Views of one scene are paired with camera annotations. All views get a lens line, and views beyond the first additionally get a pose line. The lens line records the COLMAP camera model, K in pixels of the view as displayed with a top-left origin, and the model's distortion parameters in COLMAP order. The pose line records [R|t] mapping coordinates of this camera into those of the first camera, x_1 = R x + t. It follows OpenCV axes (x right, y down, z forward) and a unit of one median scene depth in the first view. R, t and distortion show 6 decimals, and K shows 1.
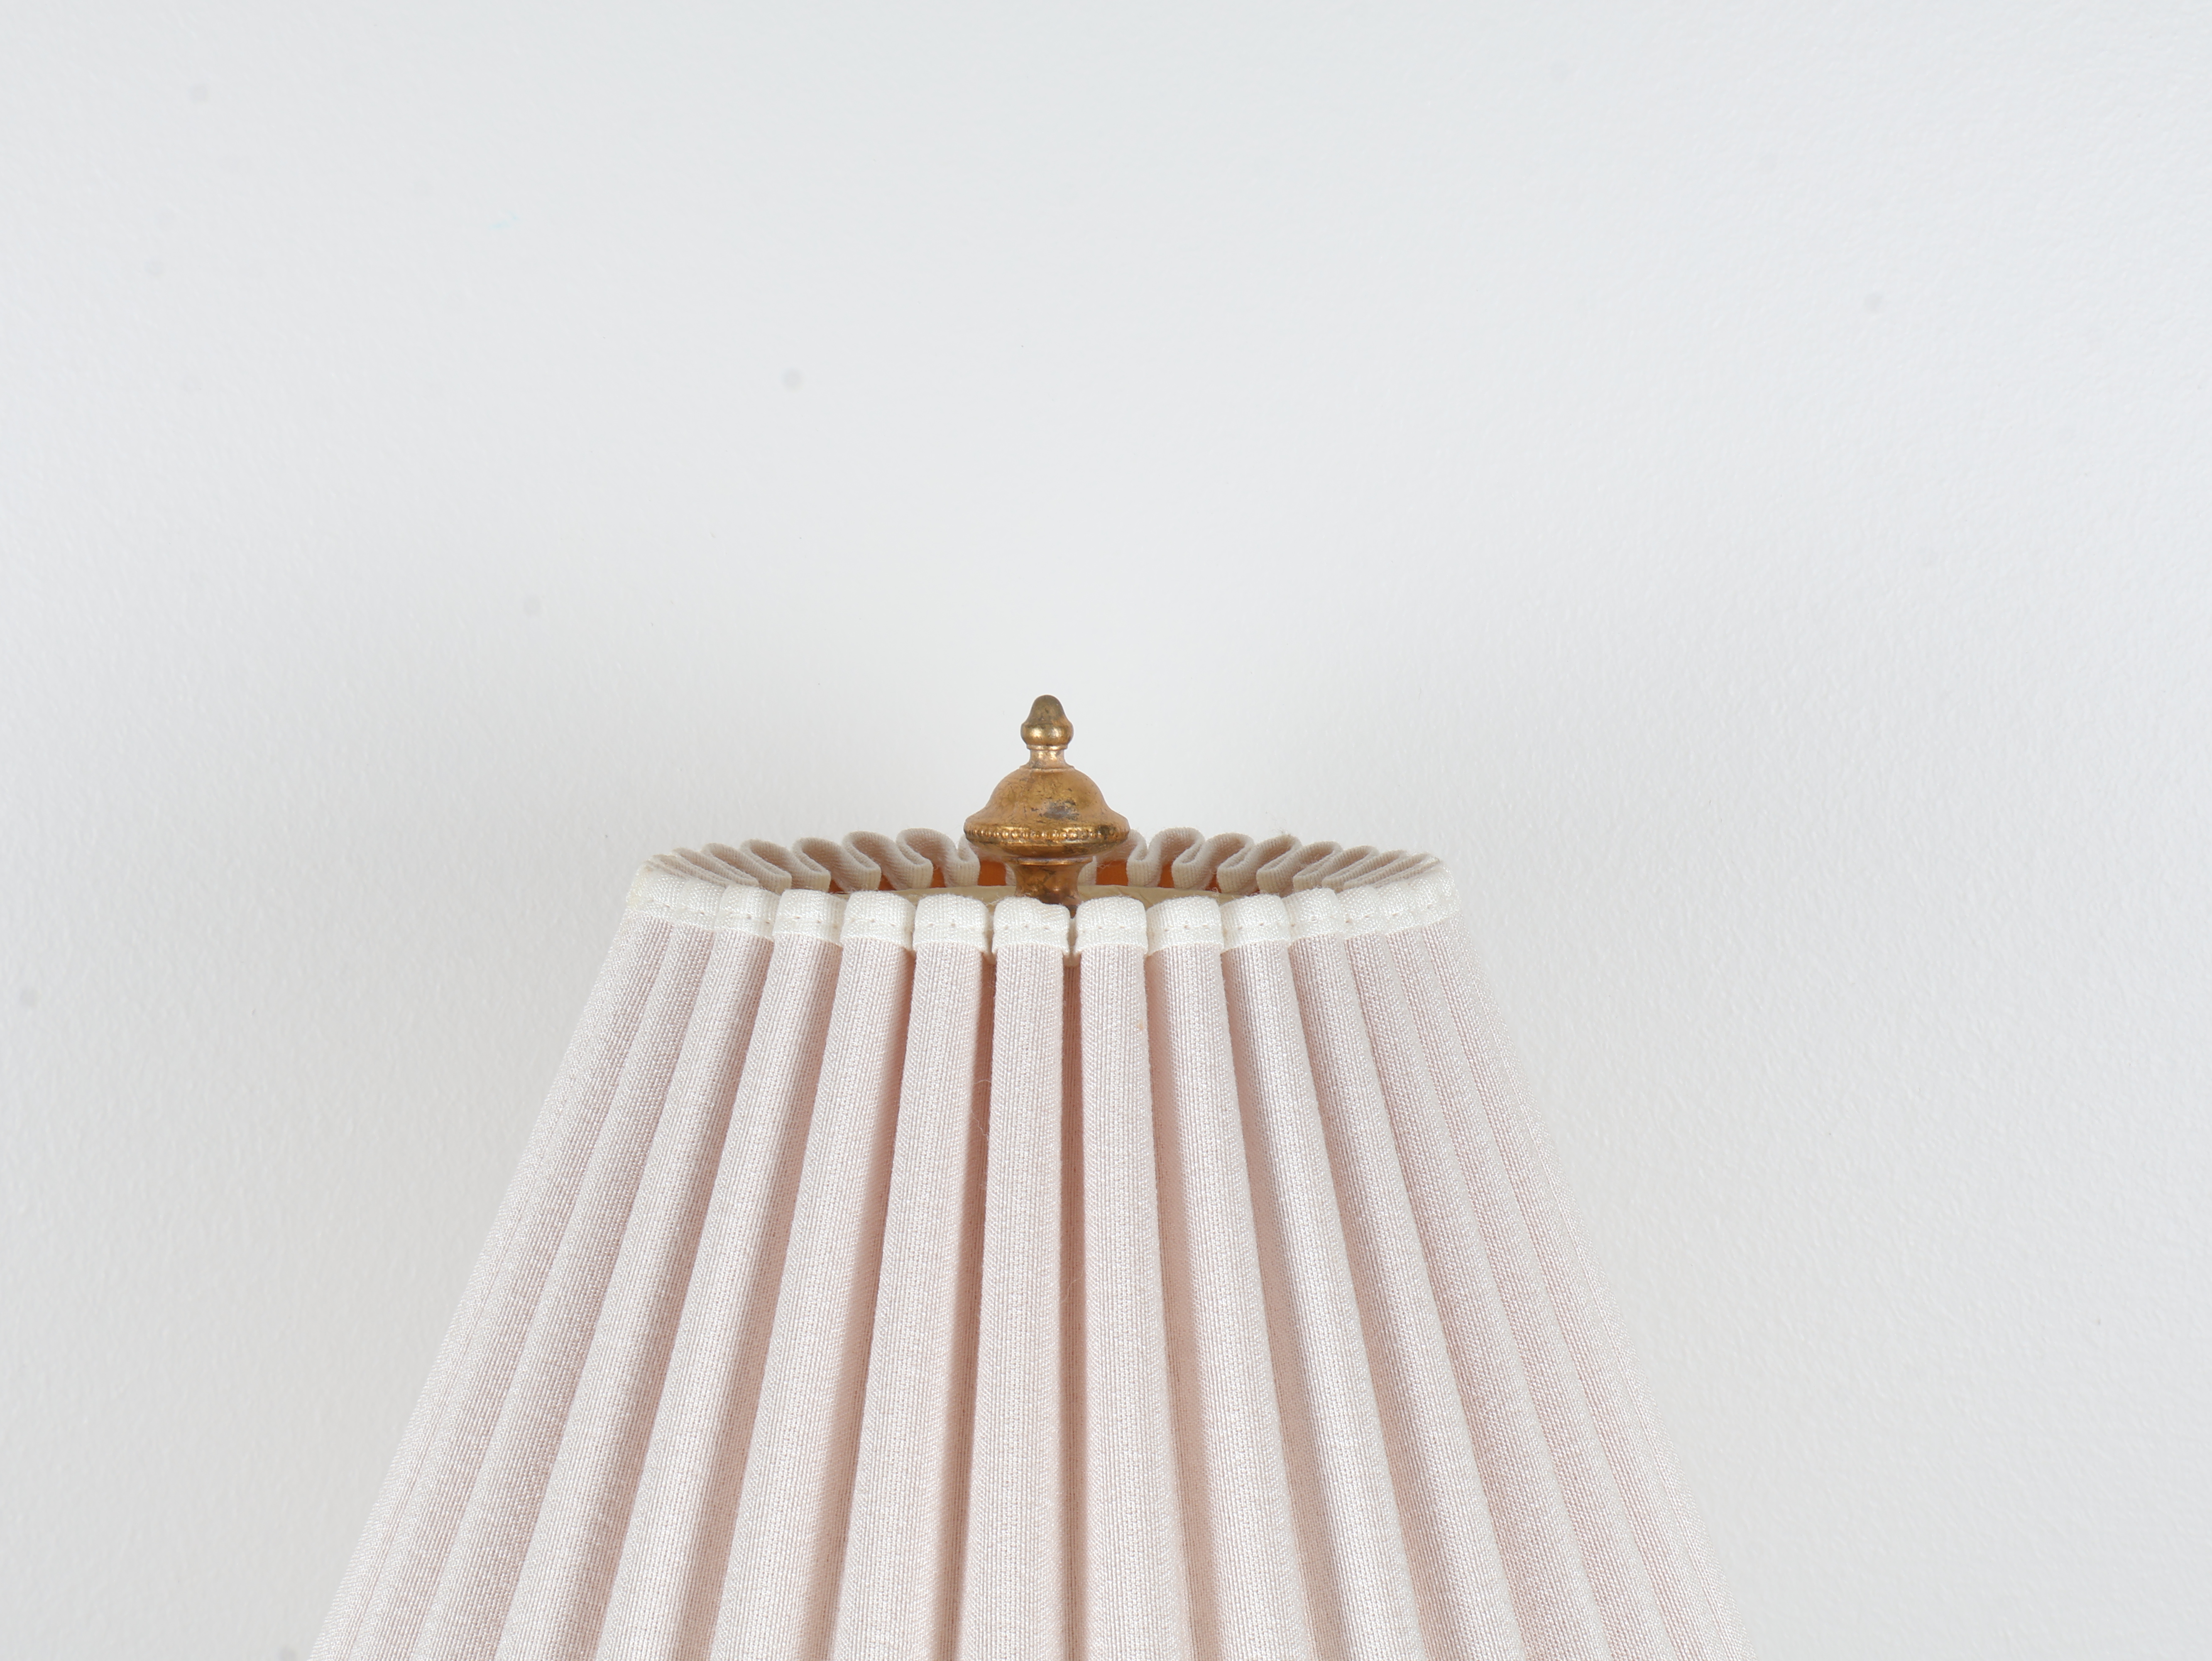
lens RADIAL K [[4425.9, 0, 1104.5], [0, 4425.9, 834.7], [0, 0, 1]] dist [-0.012769, 0.000000]
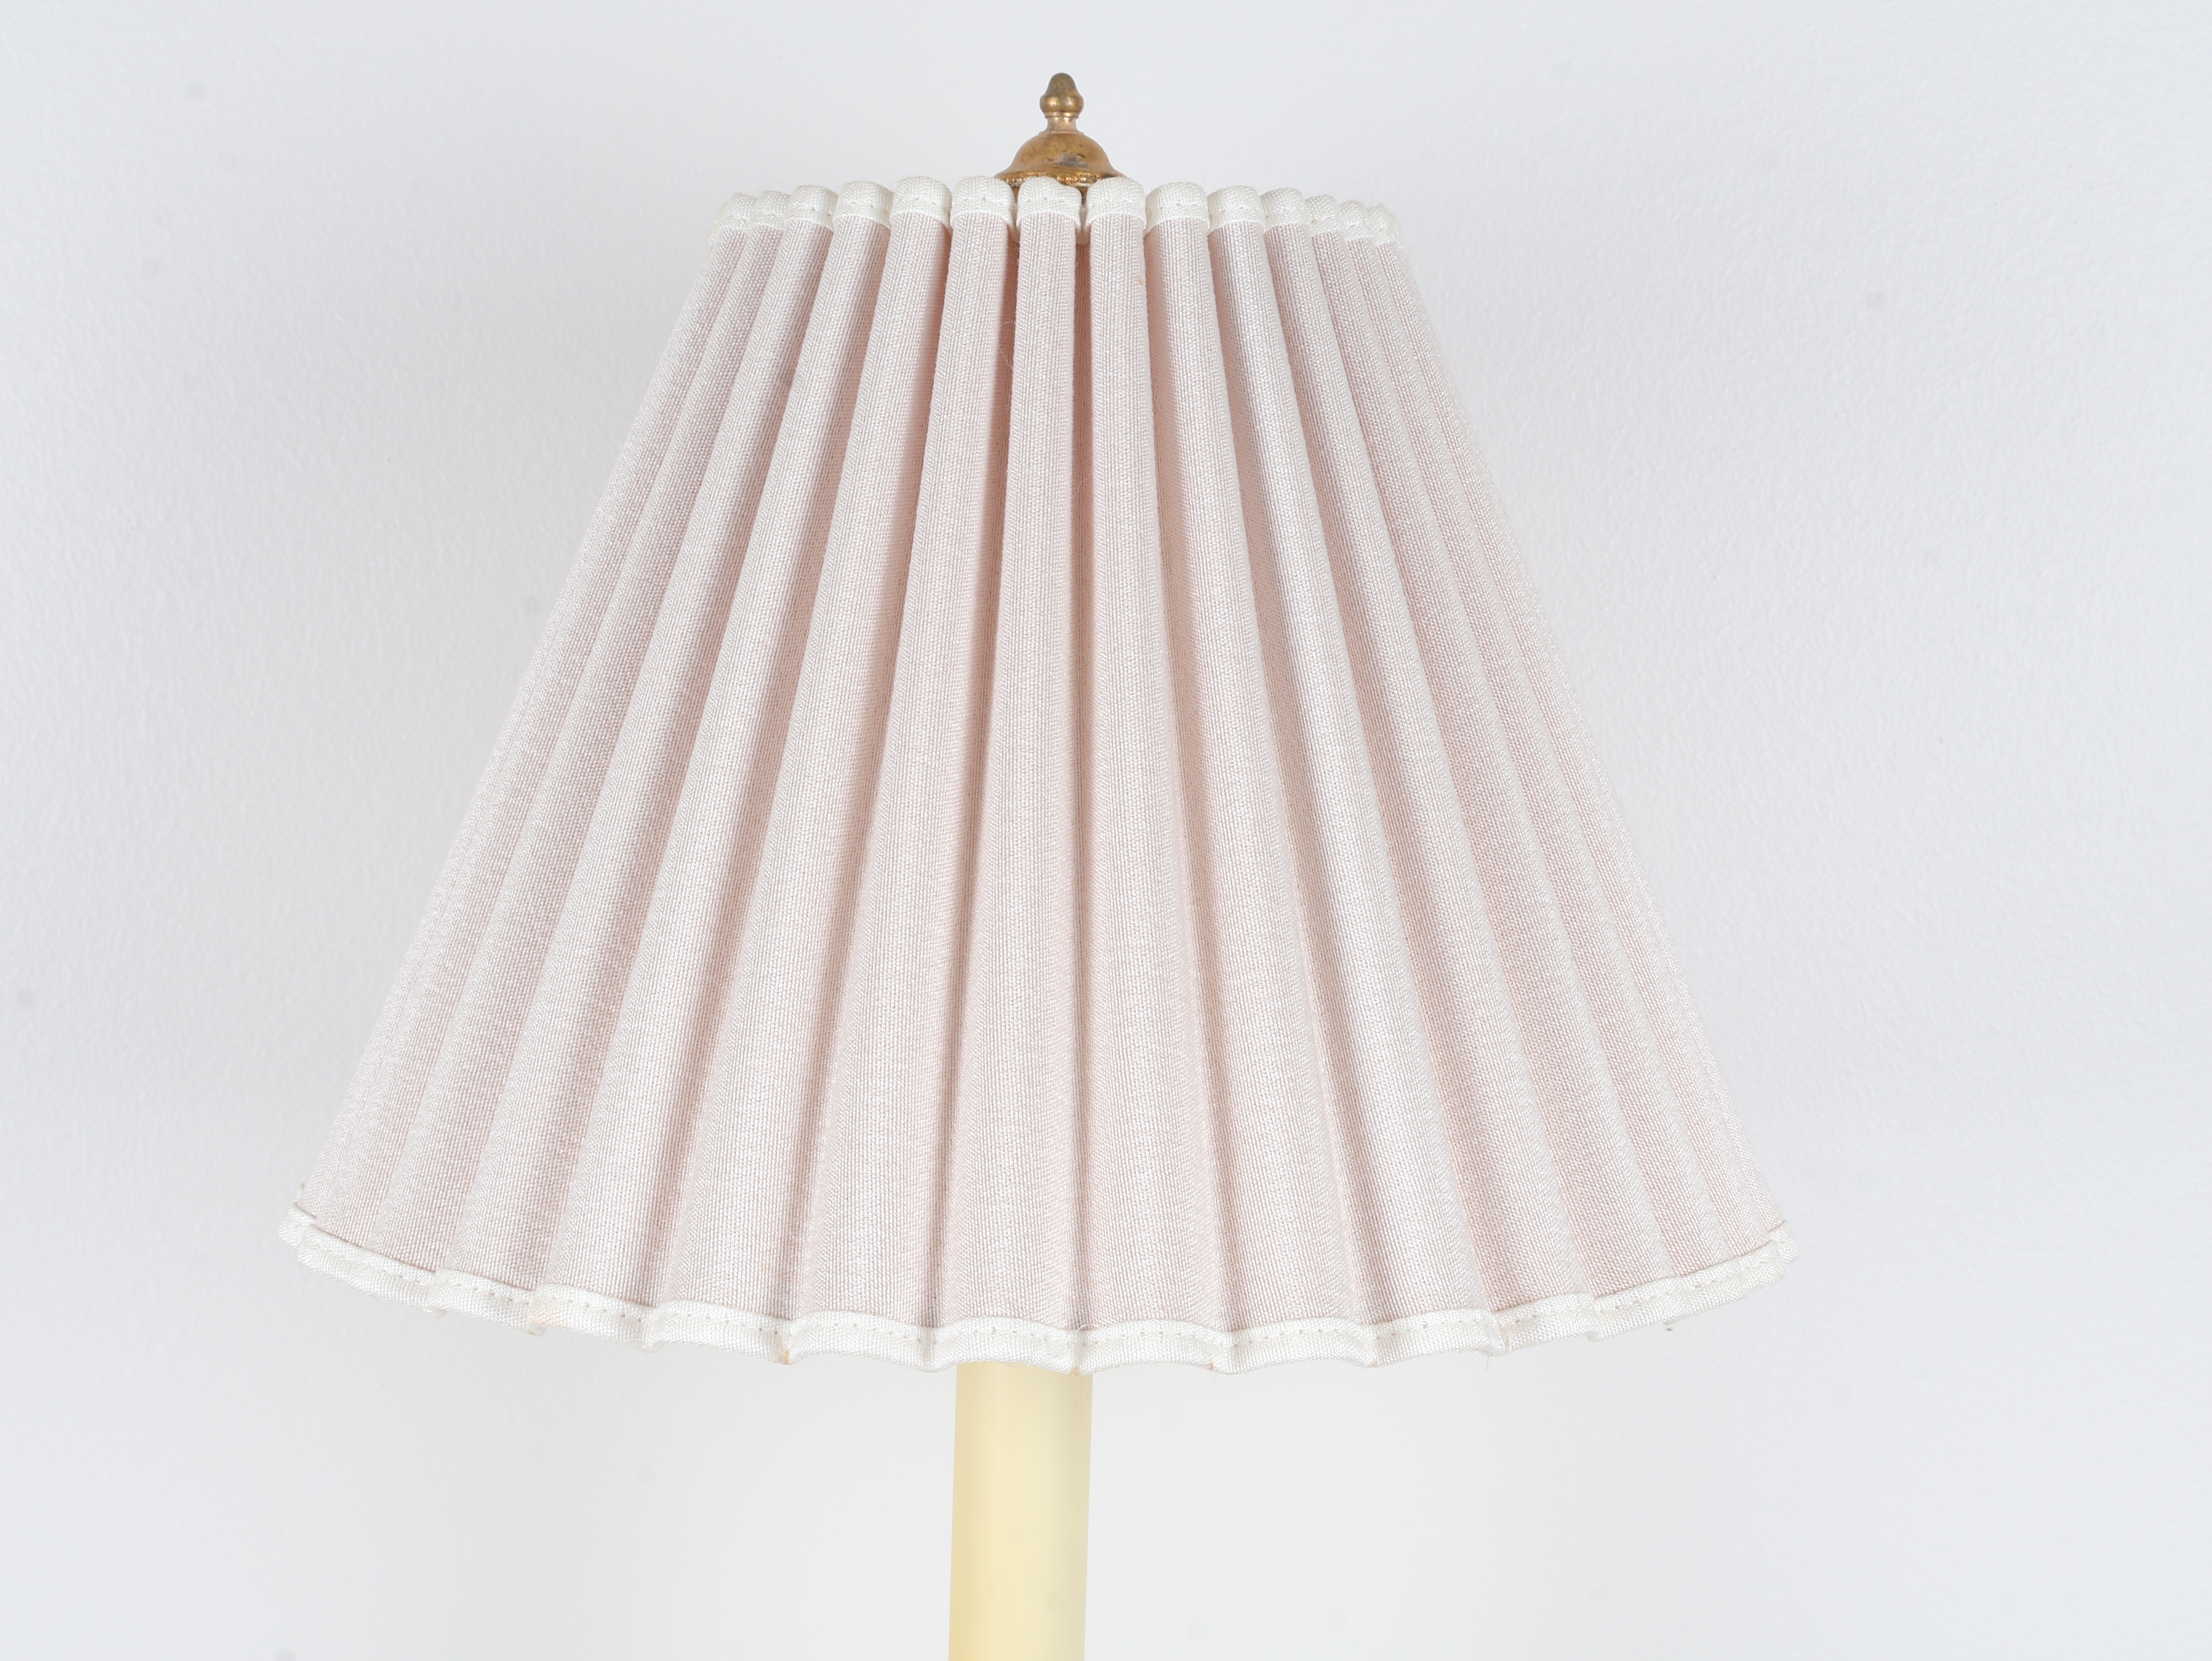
lens RADIAL K [[3797.7, 0, 1101.1], [0, 3797.7, 825.9], [0, 0, 1]] dist [-0.015633, 0.000000]
pose [[0.999978, 0.006066, 0.002681, -0.004055], [-0.005992, 0.999624, -0.026775, 0.207356], [-0.002843, 0.026758, 0.999638, -0.020952]]
